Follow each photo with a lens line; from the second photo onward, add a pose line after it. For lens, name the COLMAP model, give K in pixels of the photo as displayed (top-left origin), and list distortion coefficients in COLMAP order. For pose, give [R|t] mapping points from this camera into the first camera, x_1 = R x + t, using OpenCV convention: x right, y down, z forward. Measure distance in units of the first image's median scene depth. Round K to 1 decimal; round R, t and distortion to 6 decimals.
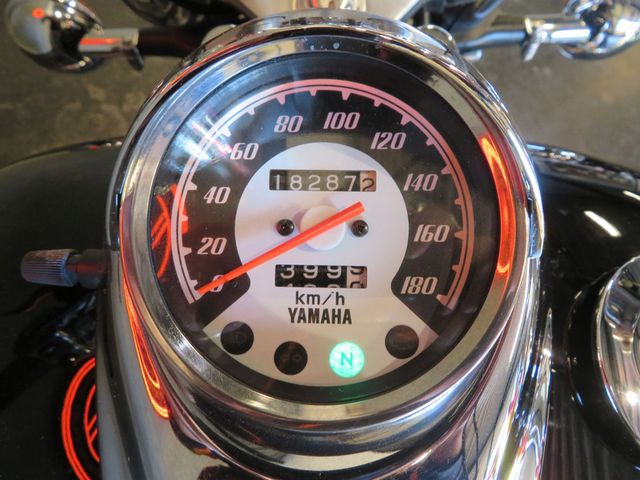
lens RADIAL K [[464.7, 0, 316.2], [0, 464.7, 243.4], [0, 0, 1]] dist [-0.003000, 0.003545]
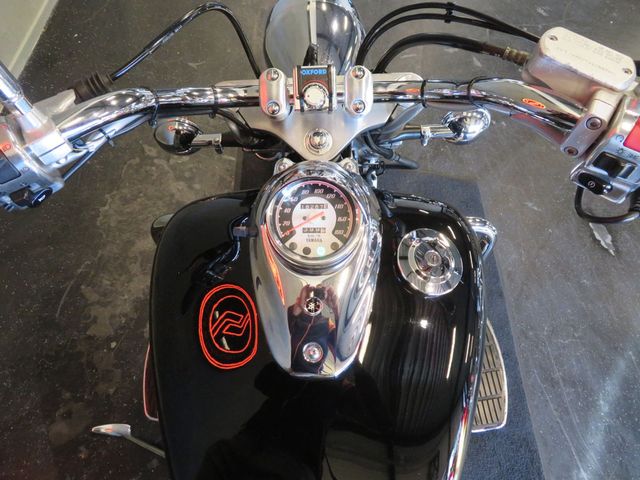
lens RADIAL K [[472.1, 0, 318.5], [0, 472.1, 242.9], [0, 0, 1]] dist [-0.004709, 0.001733]
pose [[0.999920, -0.012395, 0.002443, 0.036254], [0.012553, 0.996615, -0.081251, 0.499043], [-0.001427, 0.081276, 0.996691, -2.958447]]
